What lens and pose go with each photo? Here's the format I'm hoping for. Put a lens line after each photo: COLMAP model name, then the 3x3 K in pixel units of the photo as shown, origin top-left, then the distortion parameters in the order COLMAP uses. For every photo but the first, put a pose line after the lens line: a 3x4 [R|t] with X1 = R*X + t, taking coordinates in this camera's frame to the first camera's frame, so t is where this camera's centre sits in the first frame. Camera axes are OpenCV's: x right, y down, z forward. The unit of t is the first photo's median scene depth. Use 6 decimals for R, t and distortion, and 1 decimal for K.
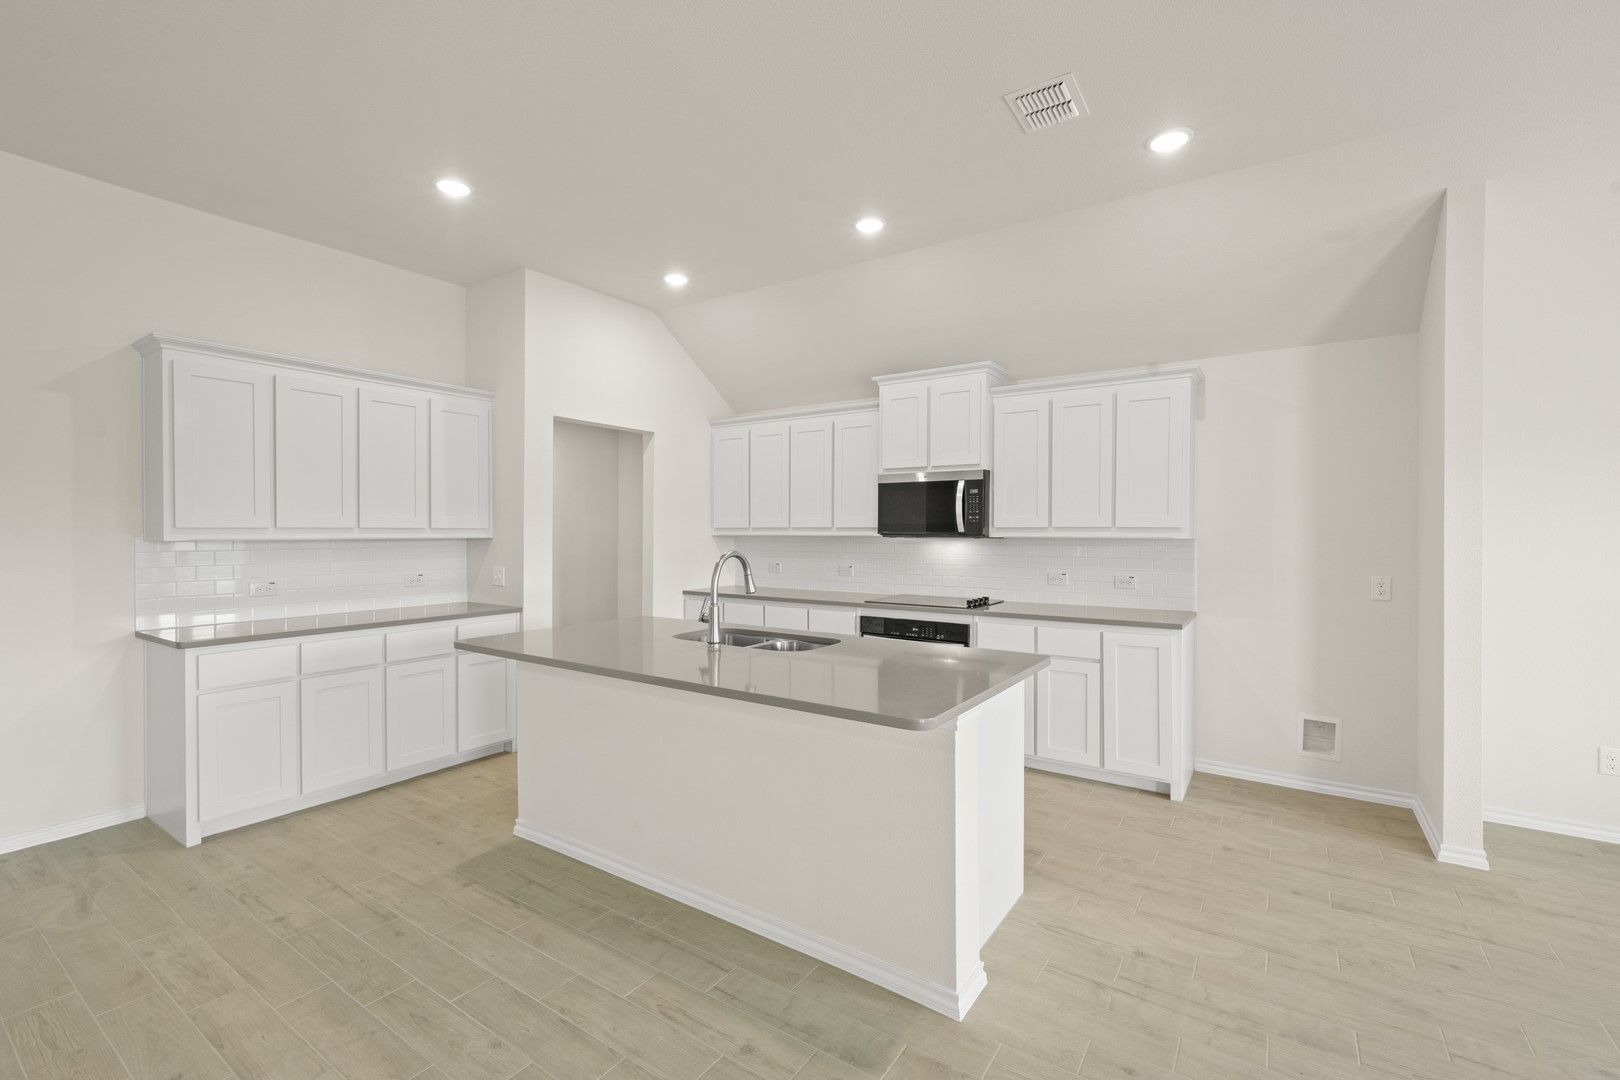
lens RADIAL K [[696.5, 0, 814.0], [0, 696.5, 533.9], [0, 0, 1]] dist [0.002273, 0.000082]
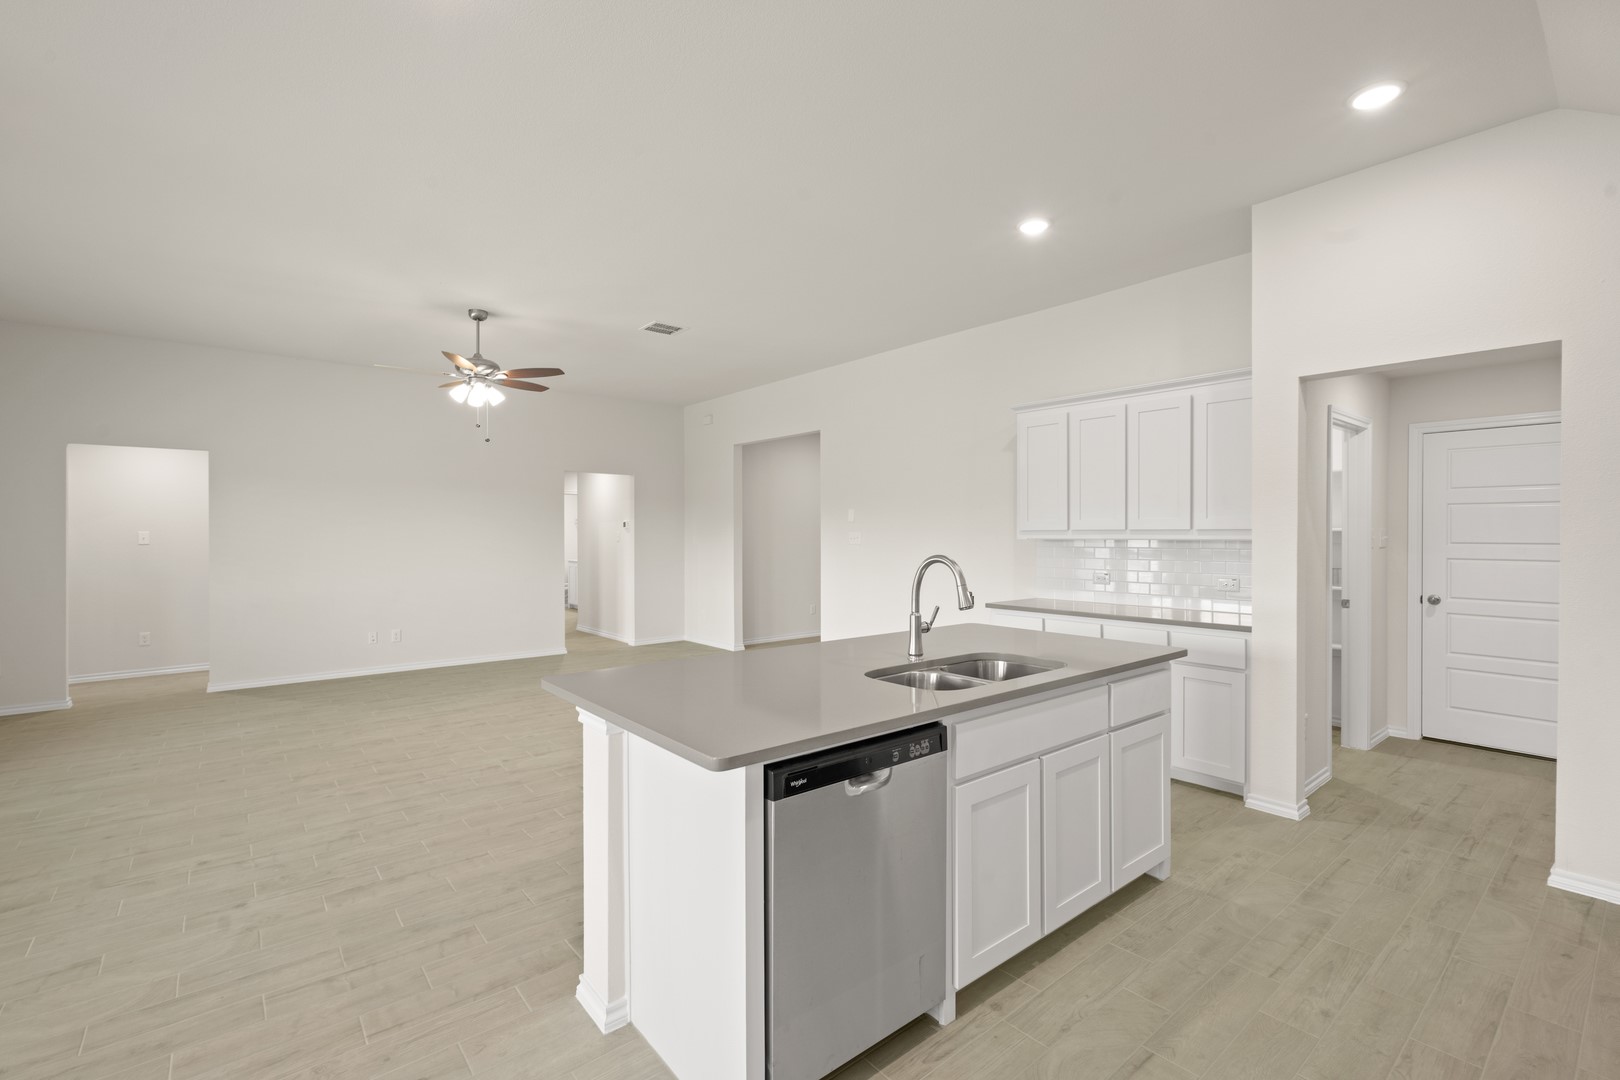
lens RADIAL K [[715.6, 0, 813.1], [0, 715.6, 529.7], [0, 0, 1]] dist [0.000969, 0.000662]
pose [[-0.279010, -0.003896, -0.960280, 0.558574], [-0.002683, 0.999991, -0.003278, -0.003042], [0.960284, 0.001662, -0.279018, 0.796247]]
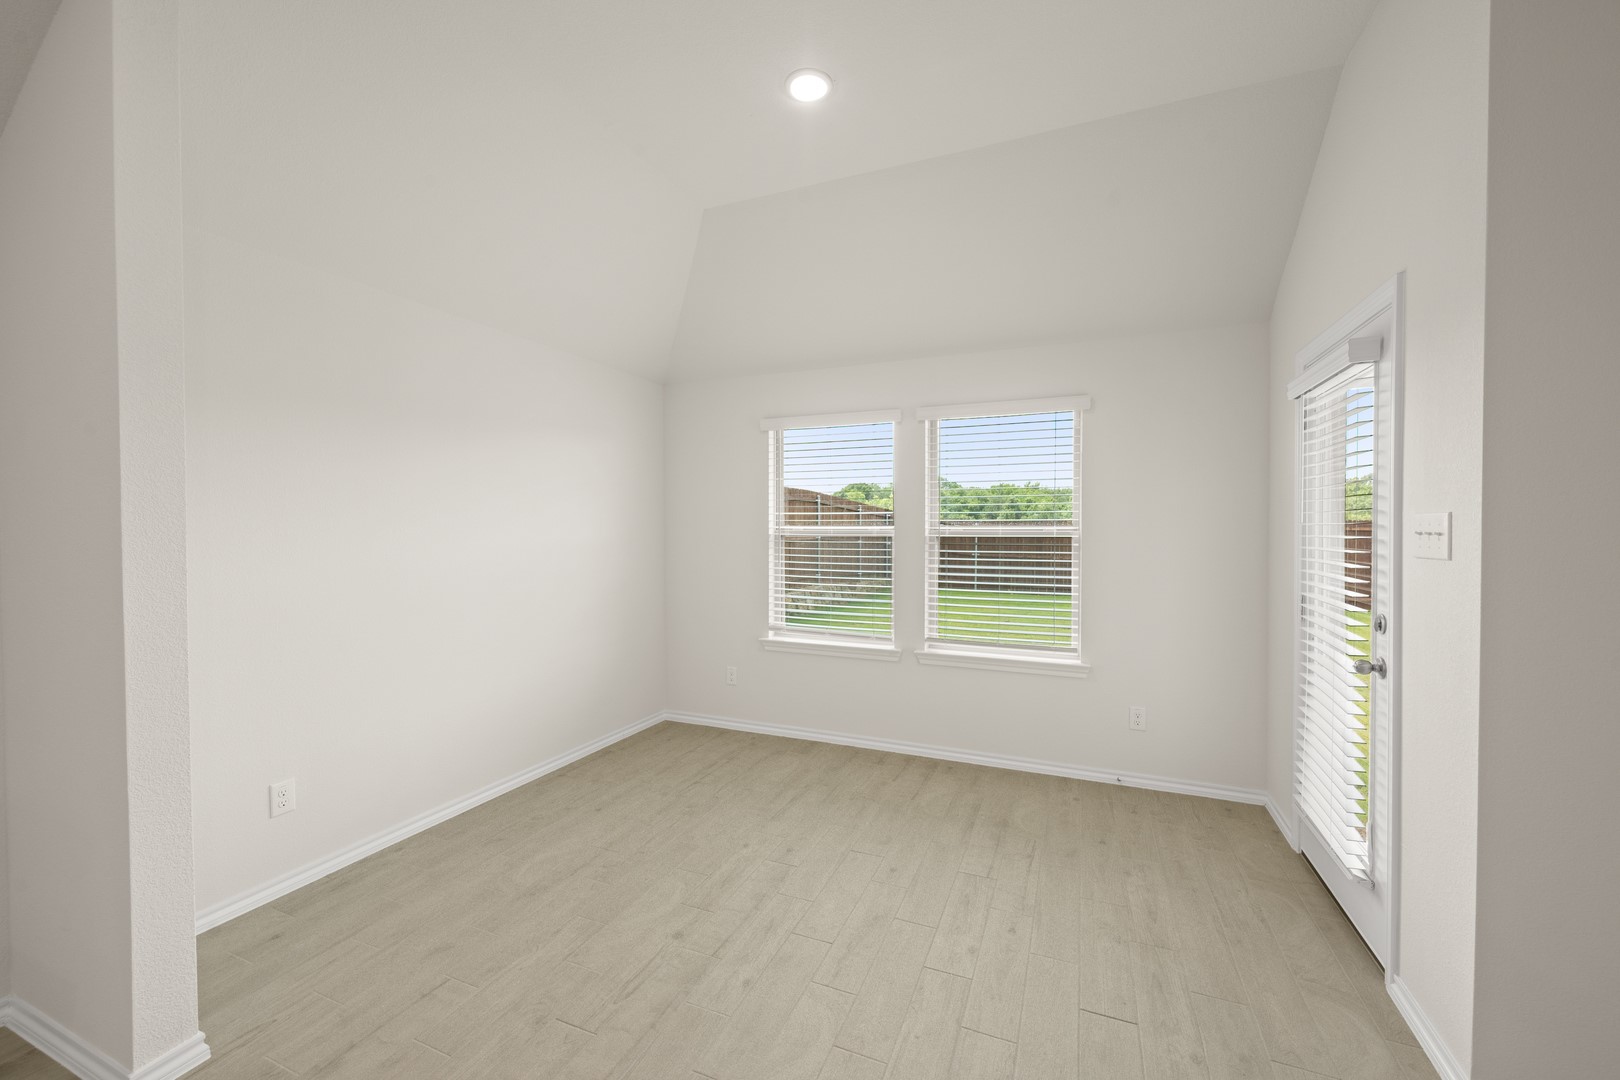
lens RADIAL K [[637.5, 0, 810.6], [0, 637.5, 535.7], [0, 0, 1]] dist [0.001704, -0.000245]
pose [[-0.190026, -0.013804, 0.981682, 0.213233], [0.005111, 0.999874, 0.015049, 0.003380], [-0.981766, 0.007877, -0.189931, 0.403277]]
